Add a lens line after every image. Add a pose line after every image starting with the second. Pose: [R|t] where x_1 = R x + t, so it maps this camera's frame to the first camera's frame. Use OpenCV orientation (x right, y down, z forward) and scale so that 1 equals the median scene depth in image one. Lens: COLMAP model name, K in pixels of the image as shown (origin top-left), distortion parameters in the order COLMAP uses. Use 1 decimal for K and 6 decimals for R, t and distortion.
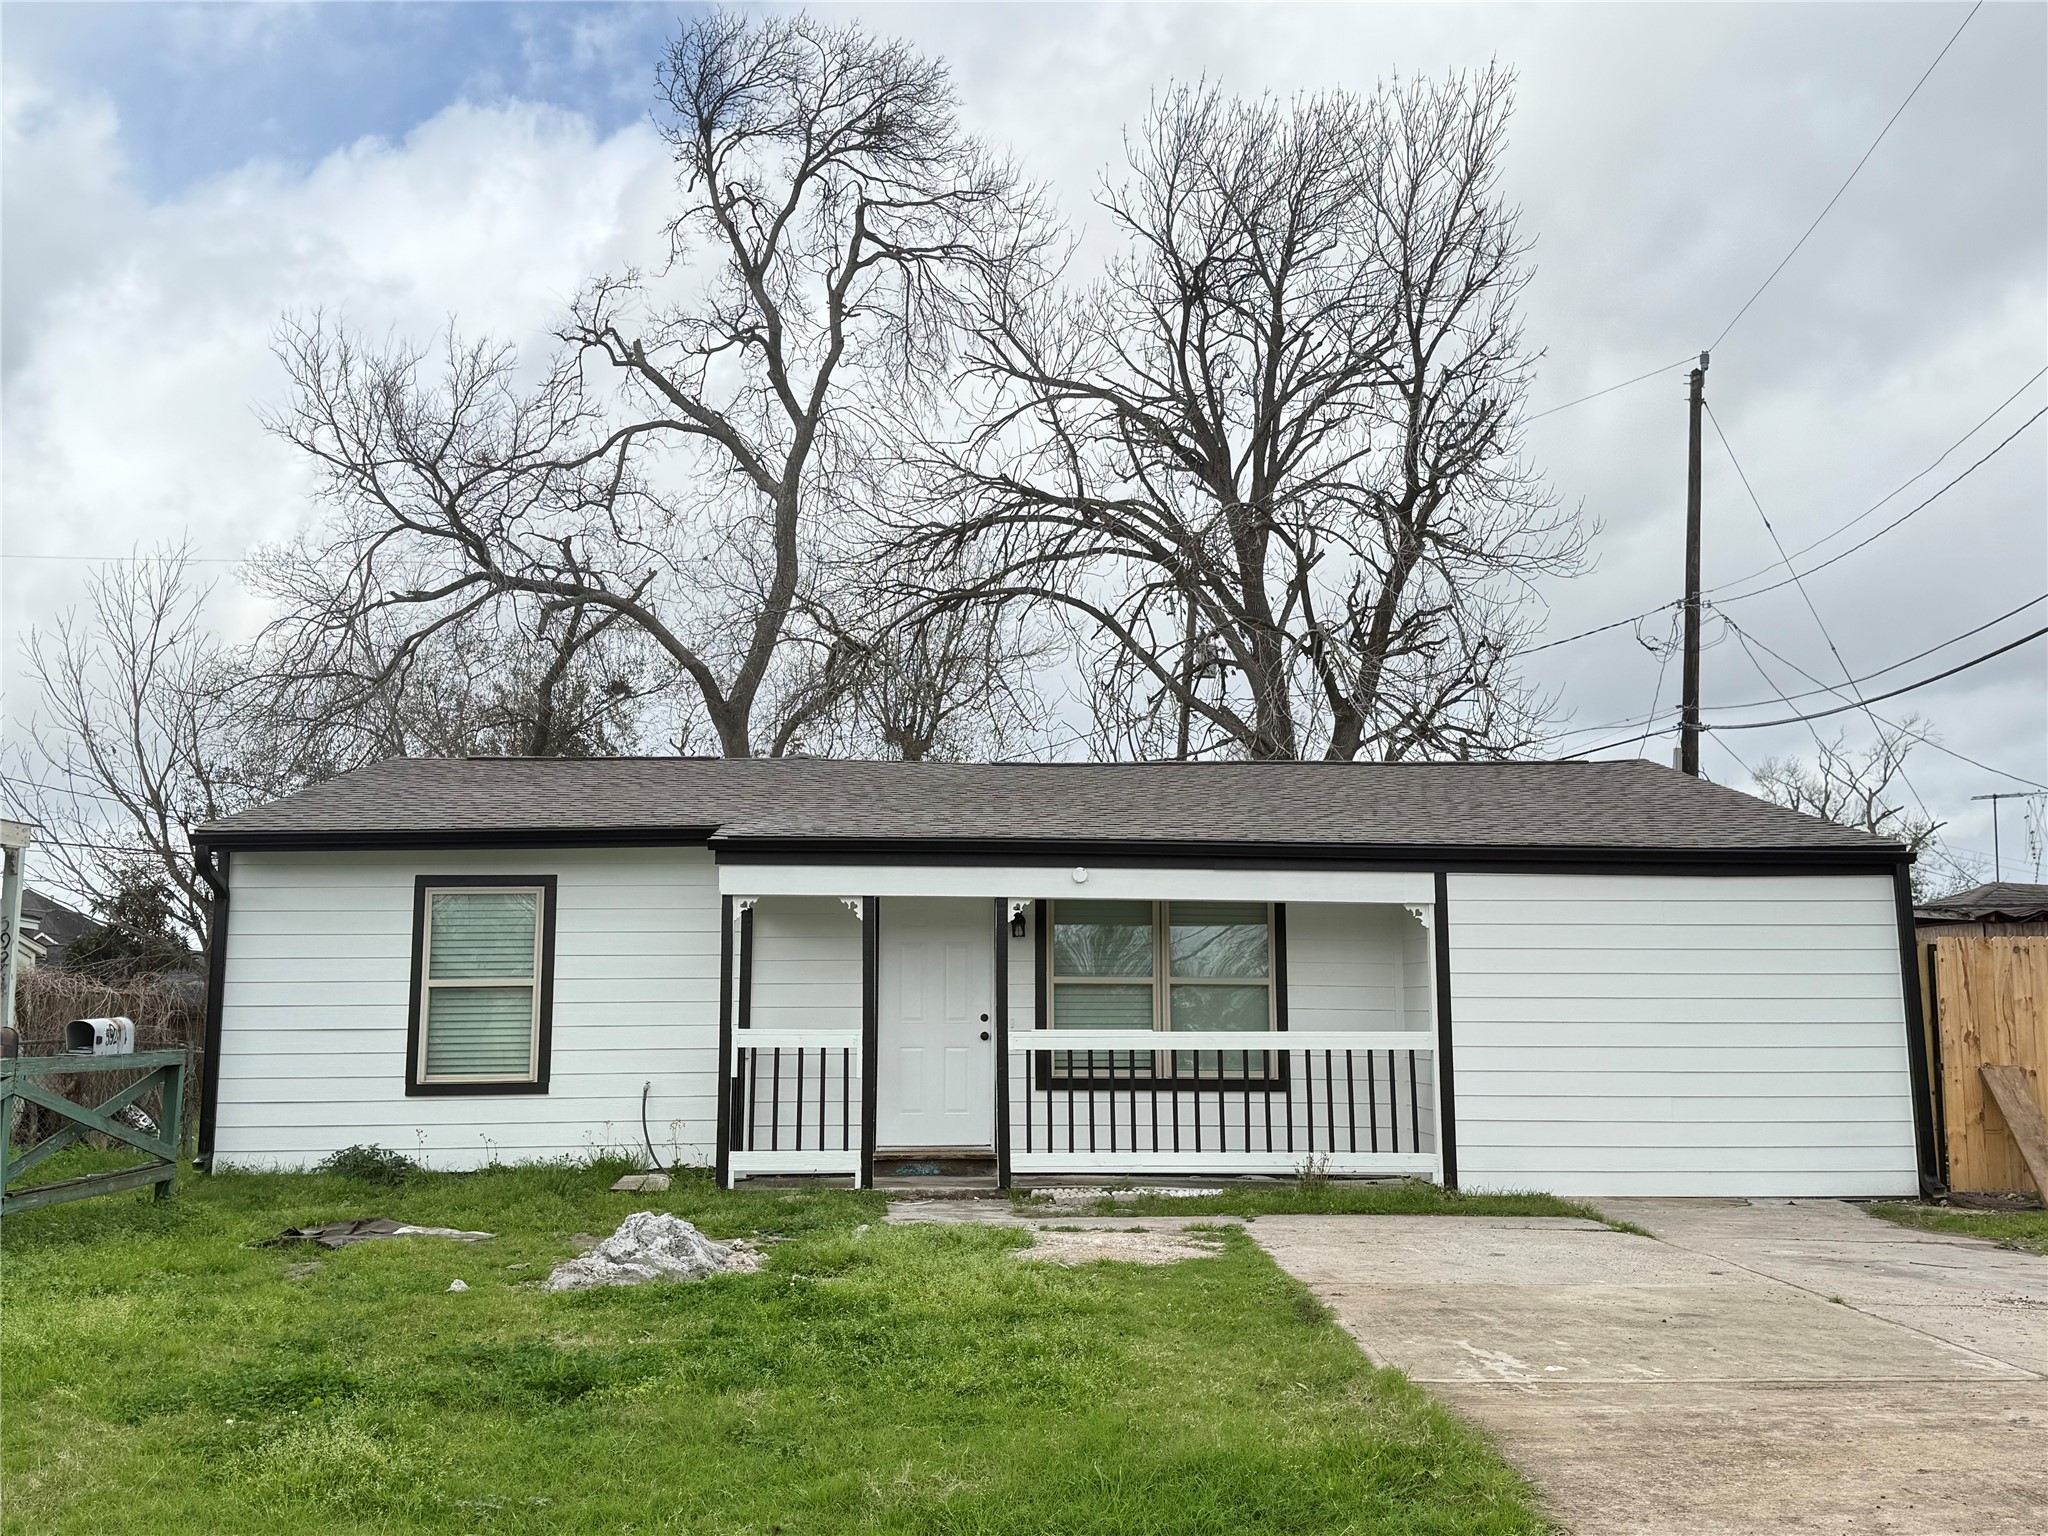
lens RADIAL K [[1964.7, 0, 1033.1], [0, 1964.7, 762.0], [0, 0, 1]] dist [0.194561, -0.375932]
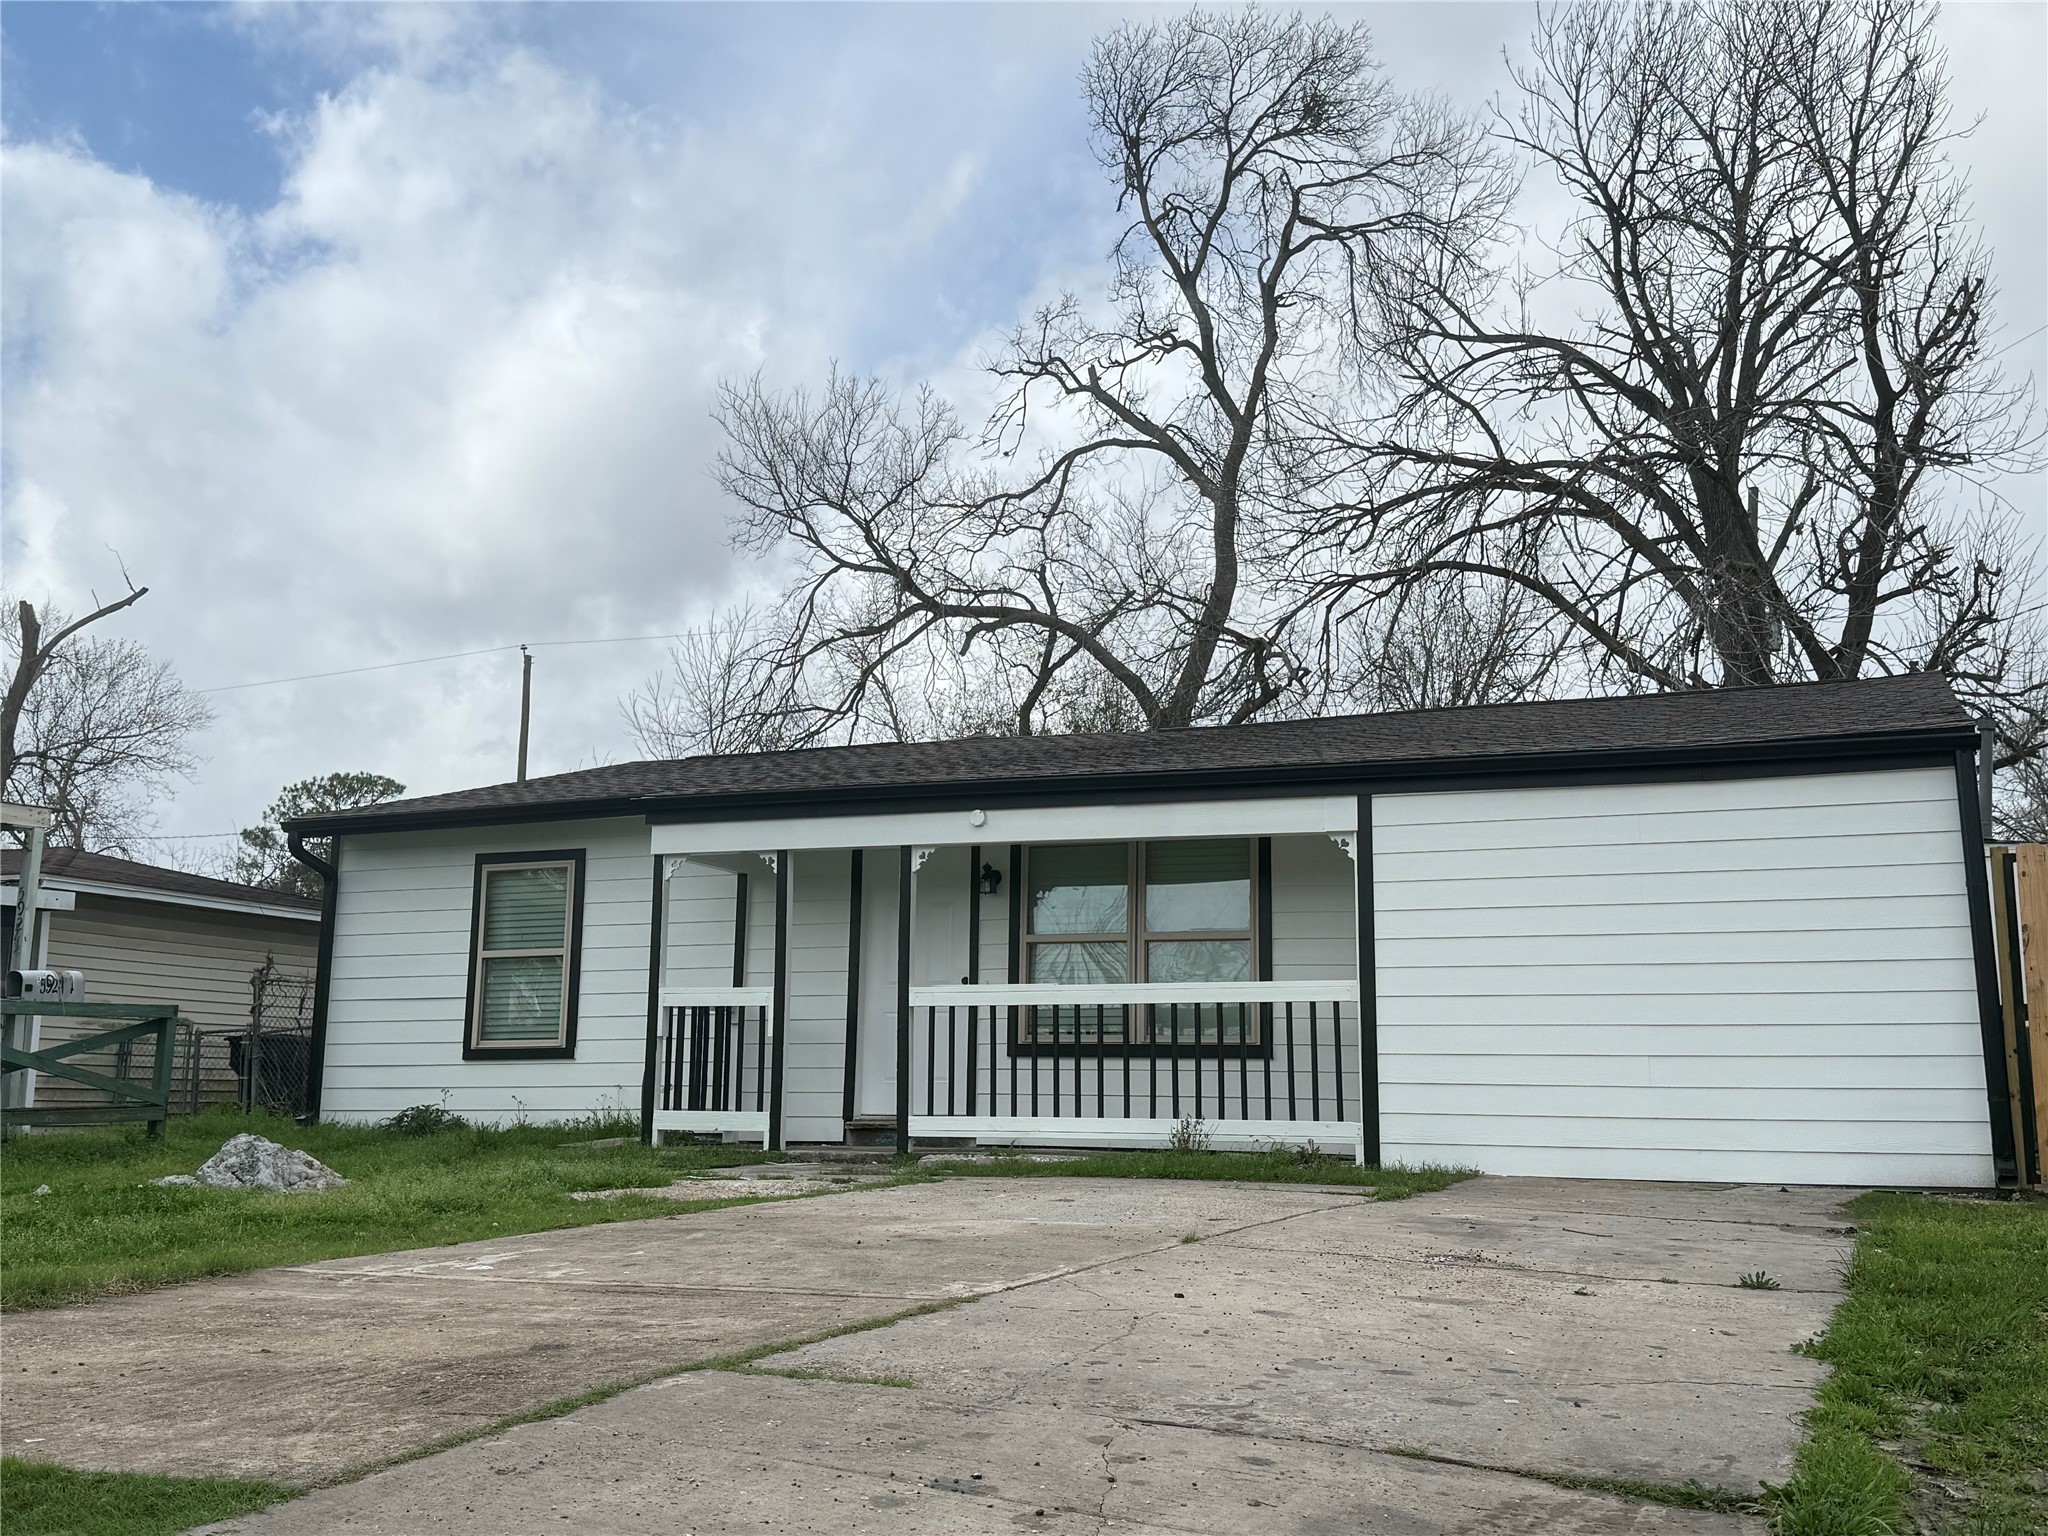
lens RADIAL K [[1964.7, 0, 1033.1], [0, 1964.7, 762.0], [0, 0, 1]] dist [0.194561, -0.375932]
pose [[0.908197, -0.060950, -0.414082, 0.405557], [0.049037, 0.998022, -0.039349, 0.064461], [0.415661, 0.015431, 0.909389, 0.156608]]
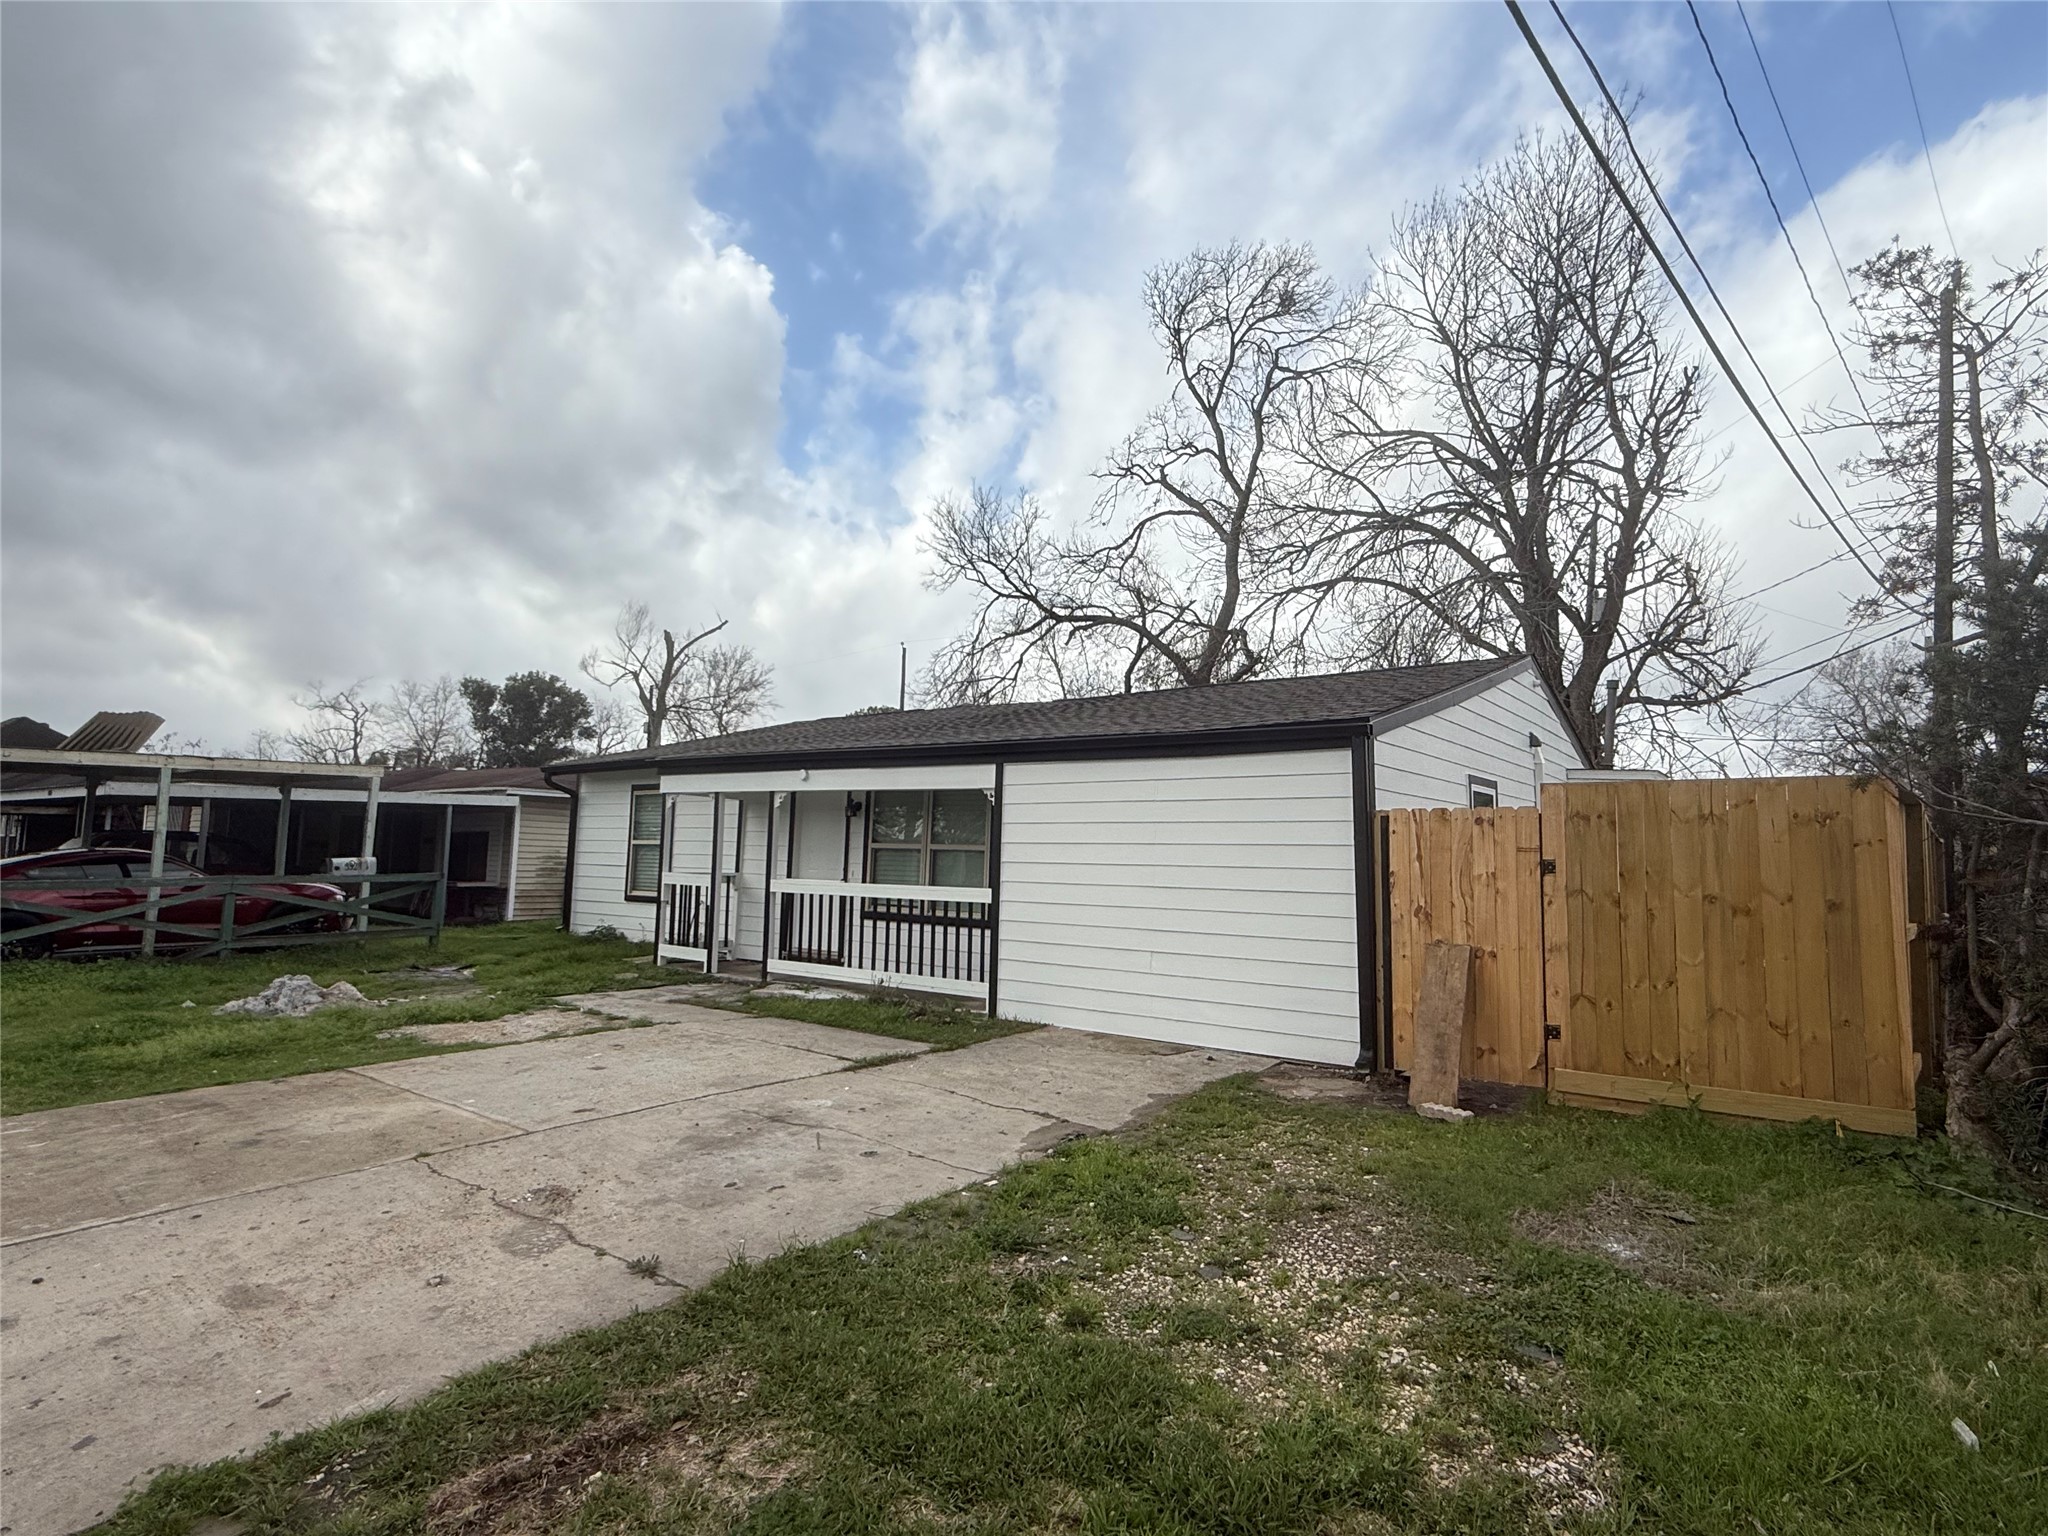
lens RADIAL K [[1047.7, 0, 1024.0], [0, 1047.7, 768.0], [0, 0, 1]] dist [0.003474, 0.000335]
pose [[0.777502, -0.035364, -0.627885, 0.597954], [0.063173, 0.997759, 0.022030, 0.042444], [0.625699, -0.056794, 0.777994, 0.467126]]
